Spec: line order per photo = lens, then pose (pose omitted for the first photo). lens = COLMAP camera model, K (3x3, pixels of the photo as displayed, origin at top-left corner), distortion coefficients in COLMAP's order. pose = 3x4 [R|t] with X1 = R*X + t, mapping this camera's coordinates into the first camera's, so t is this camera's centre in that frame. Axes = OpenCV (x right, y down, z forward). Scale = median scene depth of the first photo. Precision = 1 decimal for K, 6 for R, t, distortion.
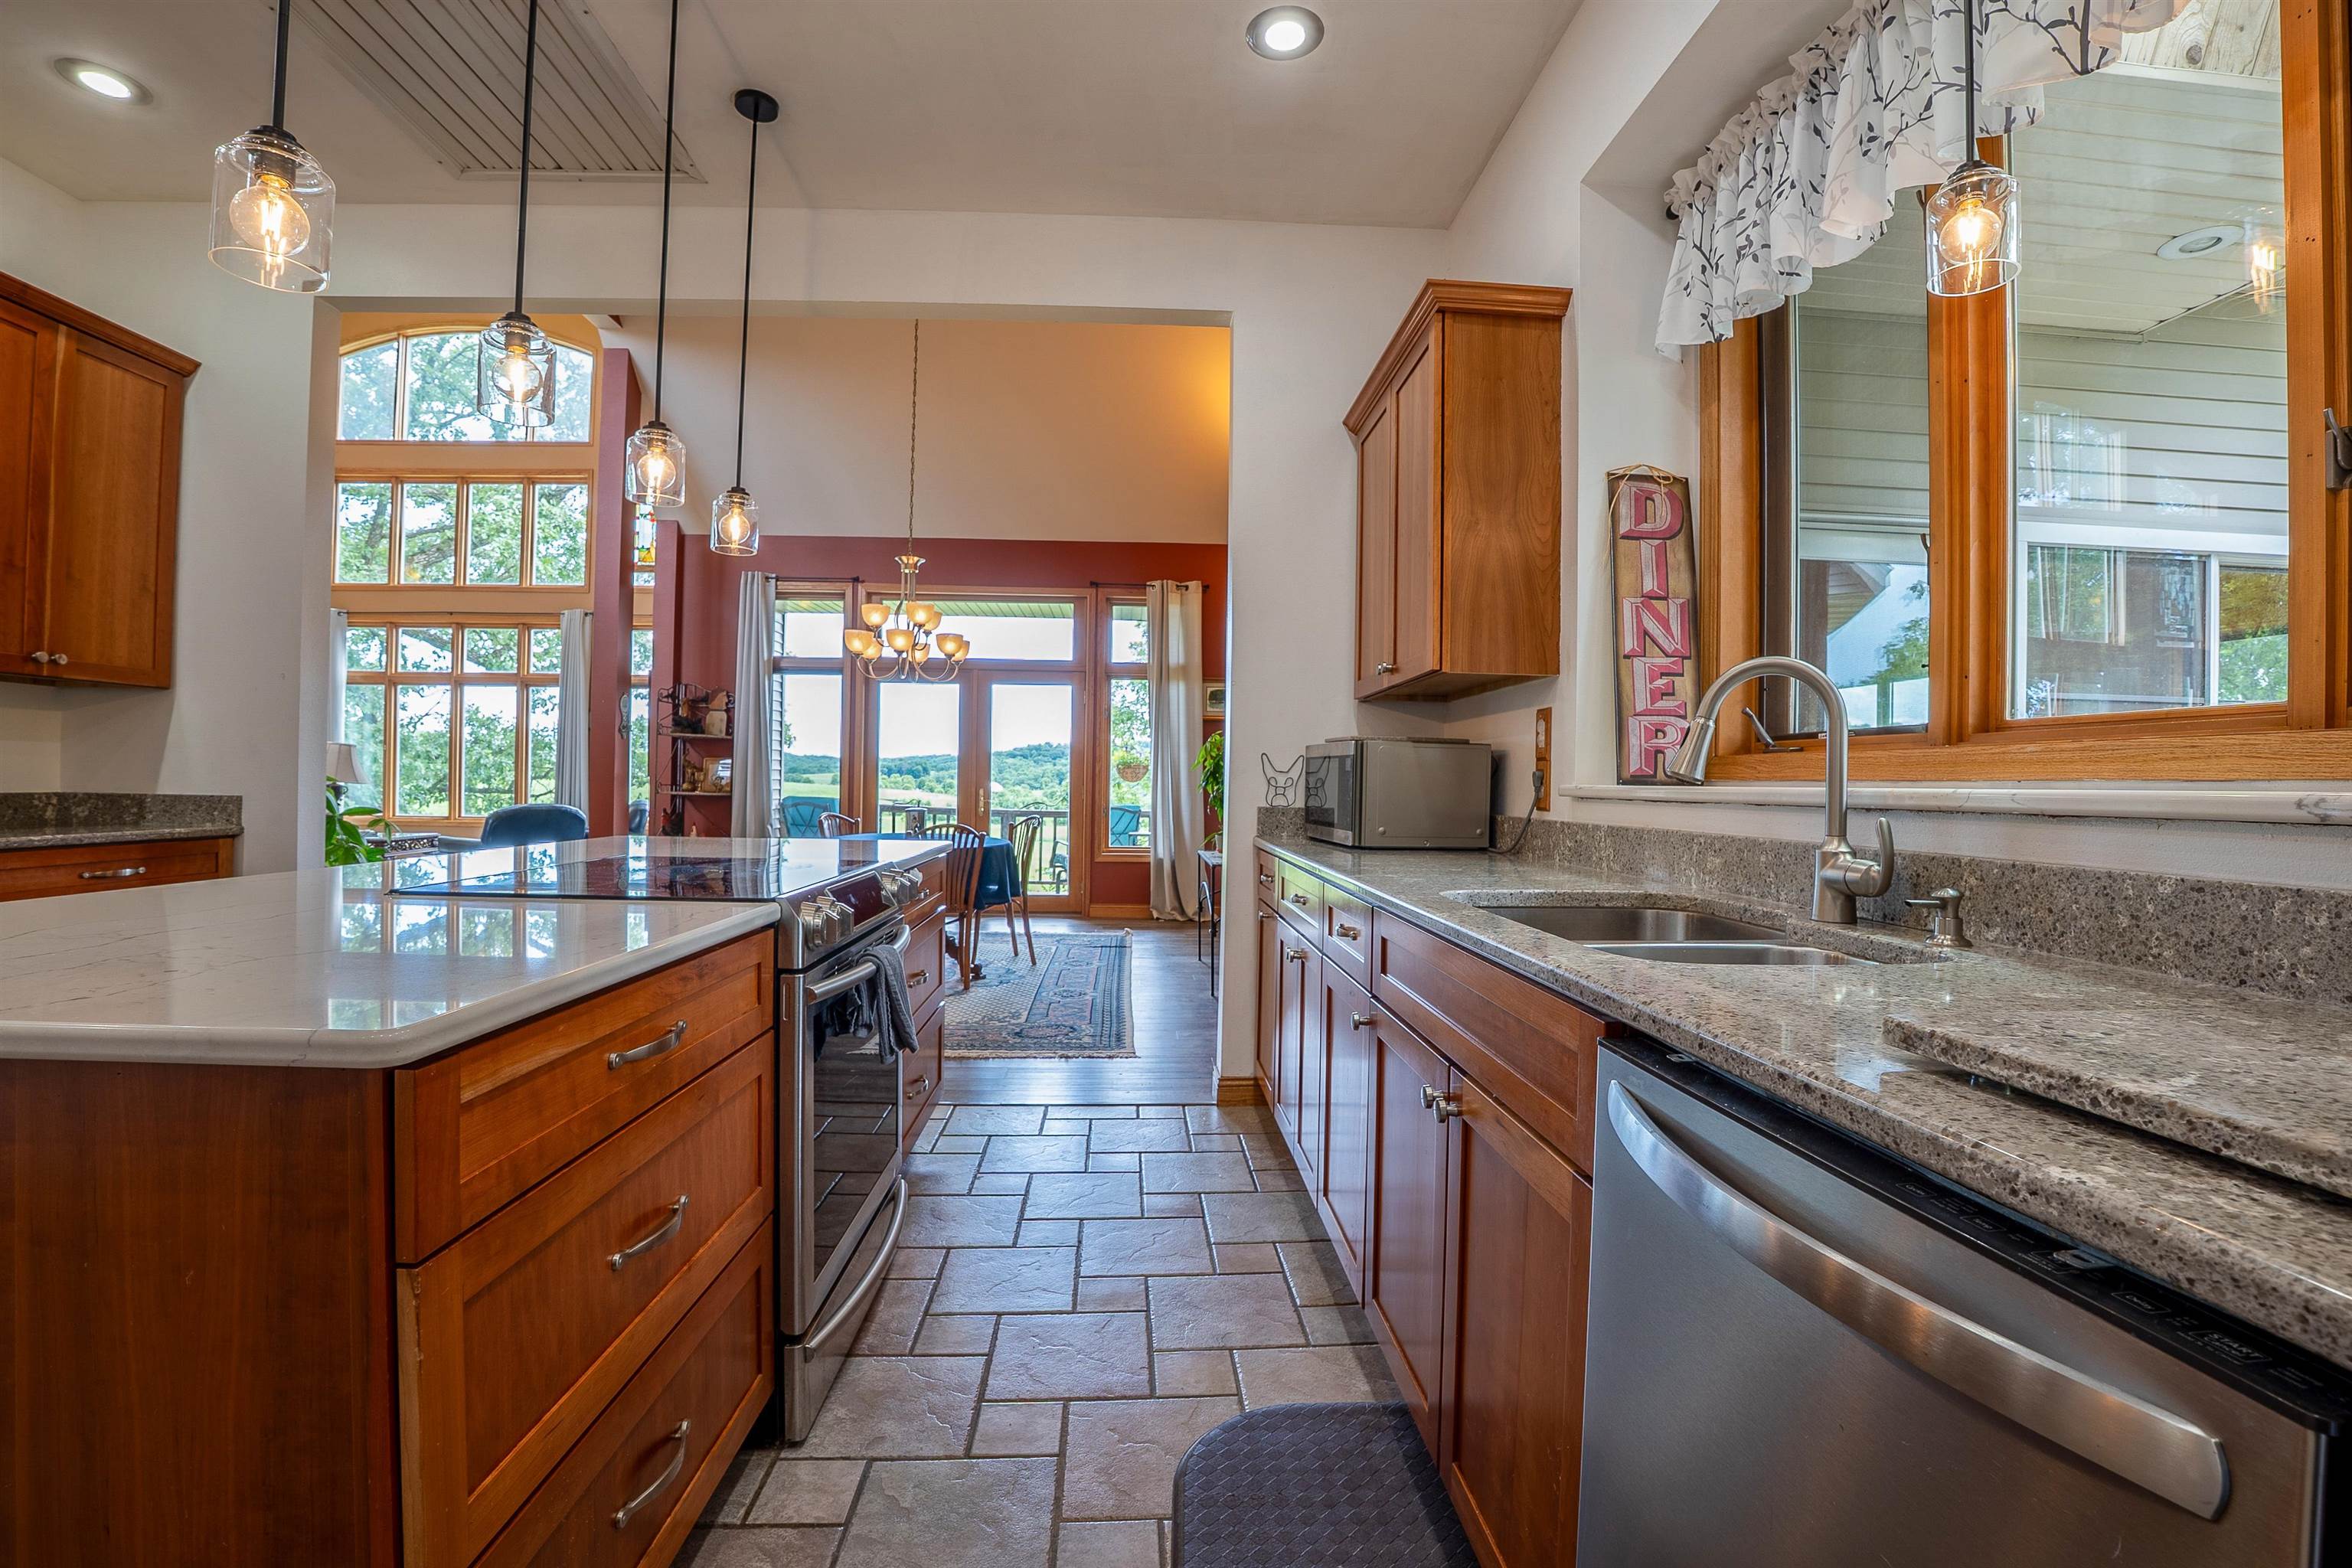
lens RADIAL K [[982.8, 0, 1176.0], [0, 982.8, 784.0], [0, 0, 1]] dist [-0.046336, 0.000099]
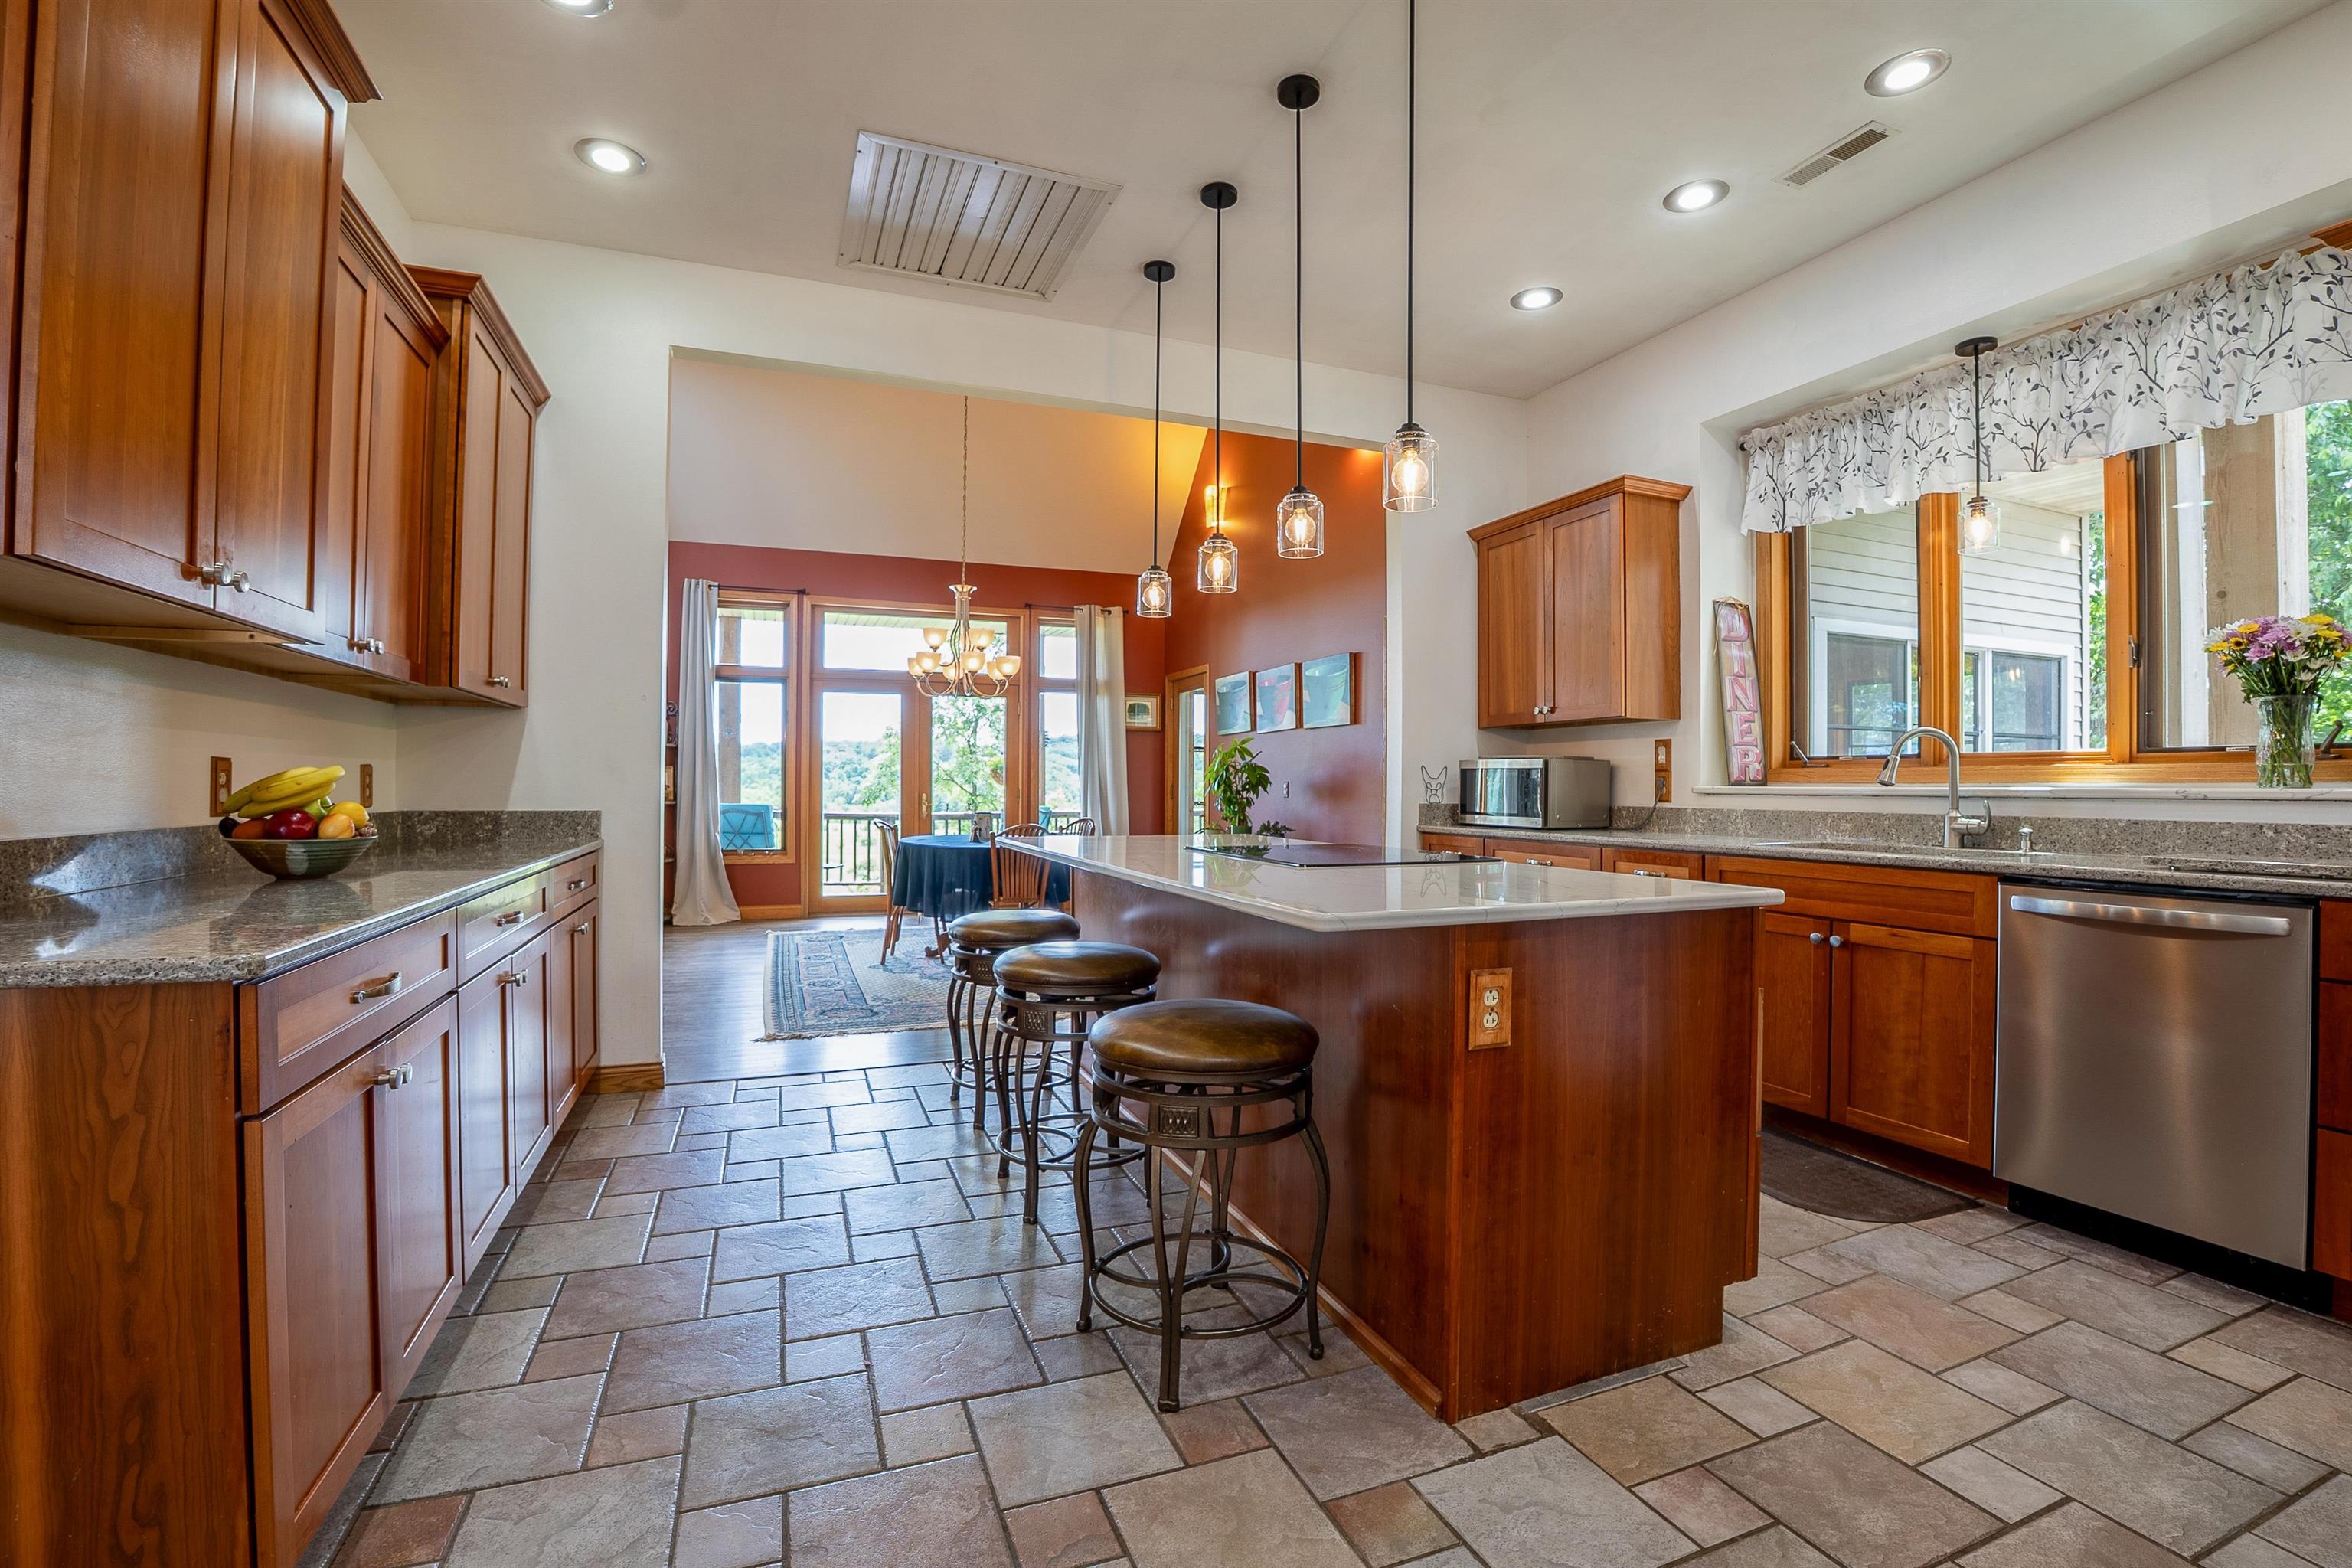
lens RADIAL K [[982.8, 0, 1176.0], [0, 982.8, 784.0], [0, 0, 1]] dist [-0.046336, 0.000099]
pose [[0.942807, -0.010439, 0.333176, -0.759604], [0.010358, 0.999944, 0.002018, -0.012027], [-0.333179, 0.001549, 0.942862, -0.206610]]
